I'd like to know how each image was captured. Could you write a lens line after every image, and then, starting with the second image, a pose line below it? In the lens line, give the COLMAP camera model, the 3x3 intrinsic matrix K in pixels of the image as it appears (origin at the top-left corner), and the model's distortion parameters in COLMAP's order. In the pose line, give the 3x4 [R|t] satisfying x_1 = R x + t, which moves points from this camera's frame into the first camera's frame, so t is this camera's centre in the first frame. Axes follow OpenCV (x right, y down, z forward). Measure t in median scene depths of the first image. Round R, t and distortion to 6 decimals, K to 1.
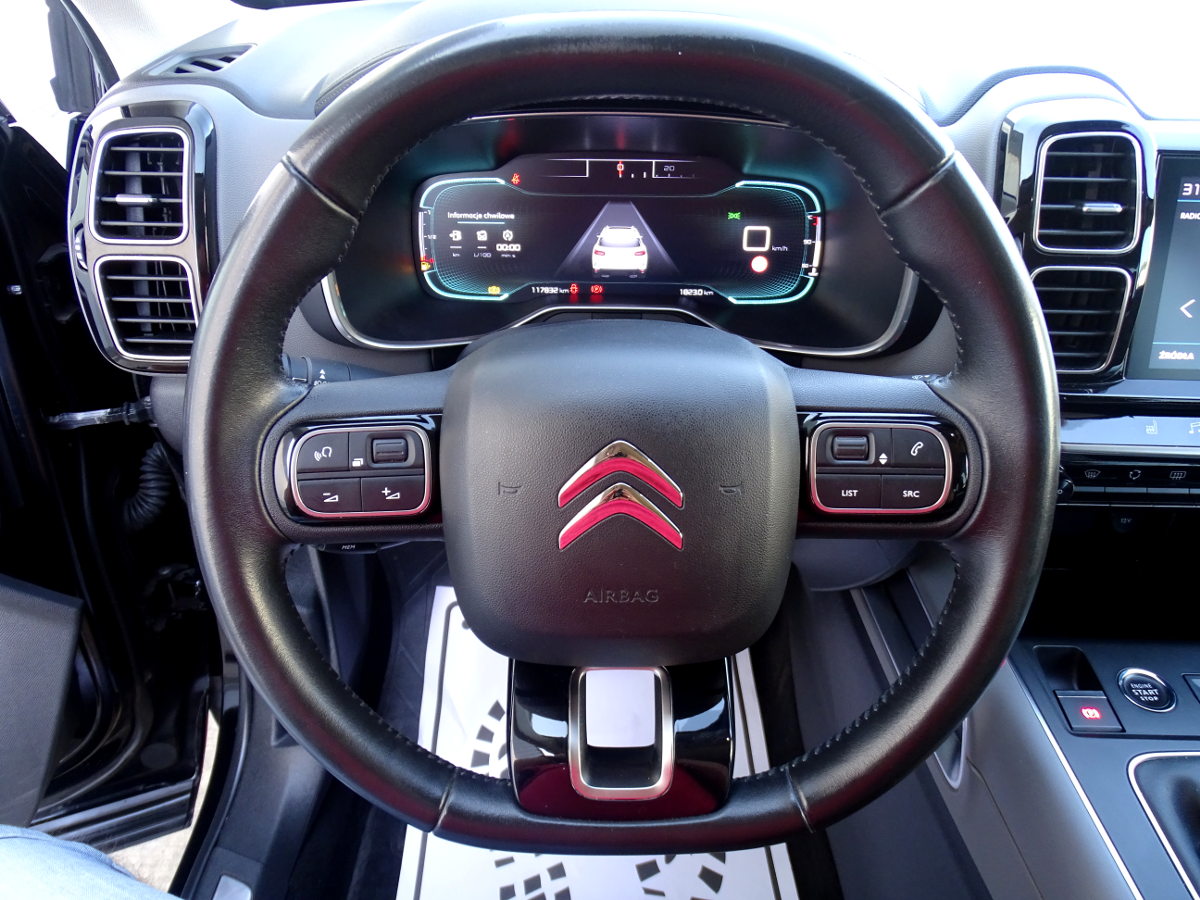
lens RADIAL K [[870.6, 0, 596.2], [0, 870.6, 448.7], [0, 0, 1]] dist [0.005002, -0.002061]
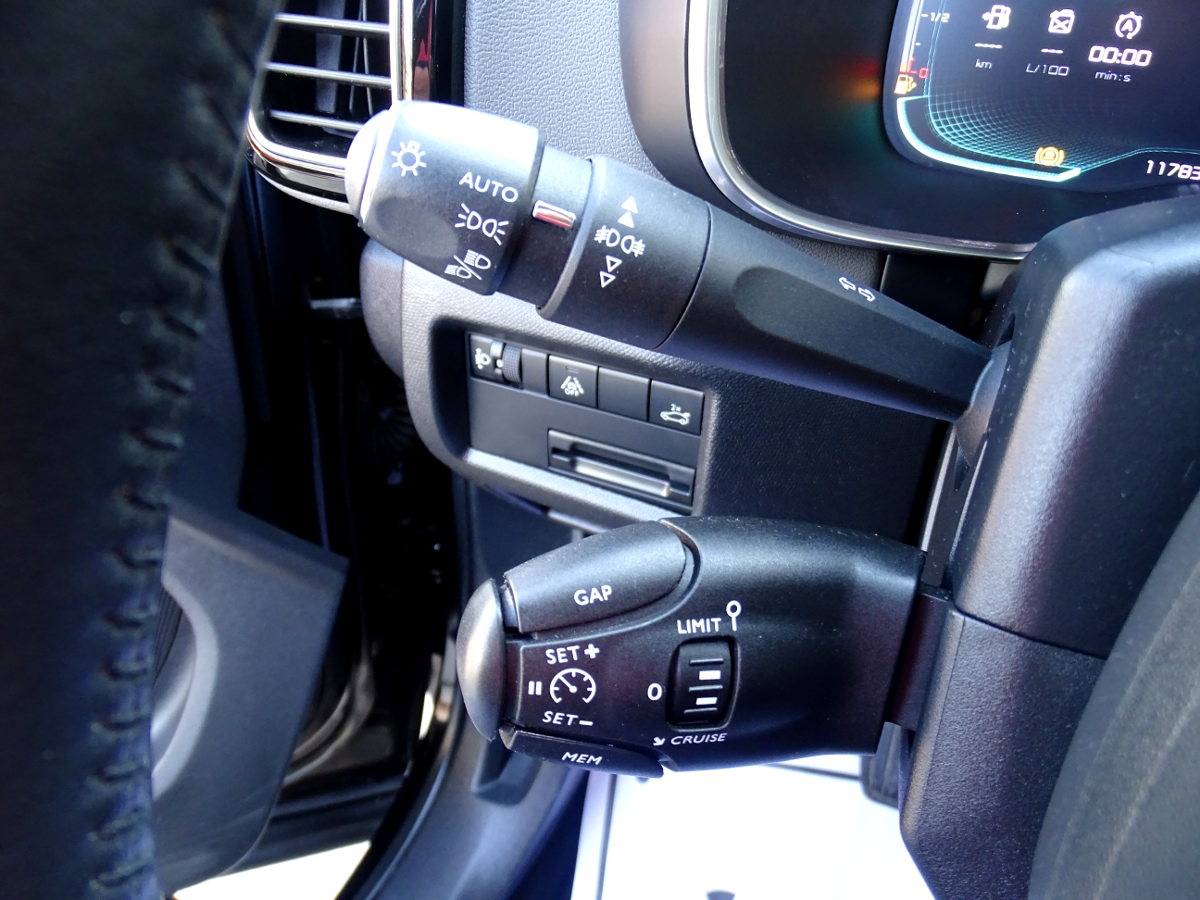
lens RADIAL K [[870.6, 0, 600.1], [0, 870.6, 447.9], [0, 0, 1]] dist [0.005002, -0.002061]
pose [[0.916789, 0.229044, -0.327165, -0.151072], [-0.222990, 0.973185, 0.056445, -0.012298], [0.331320, 0.021206, 0.943280, 0.520728]]
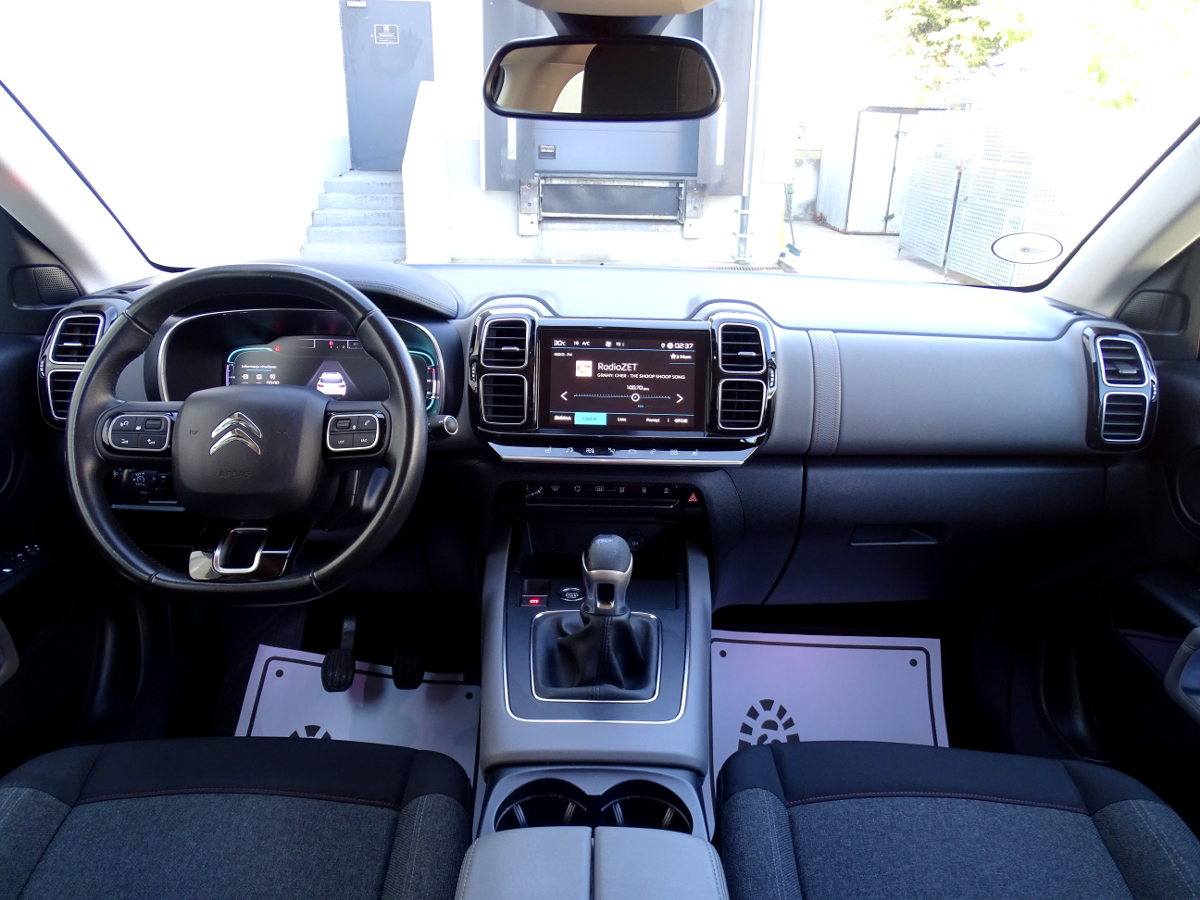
lens RADIAL K [[870.6, 0, 602.4], [0, 870.6, 449.8], [0, 0, 1]] dist [0.005002, -0.002061]
pose [[0.999727, 0.004254, 0.022963, 0.584496], [0.002741, 0.955093, -0.296294, 0.482994], [-0.023193, 0.296276, 0.954821, -0.809526]]
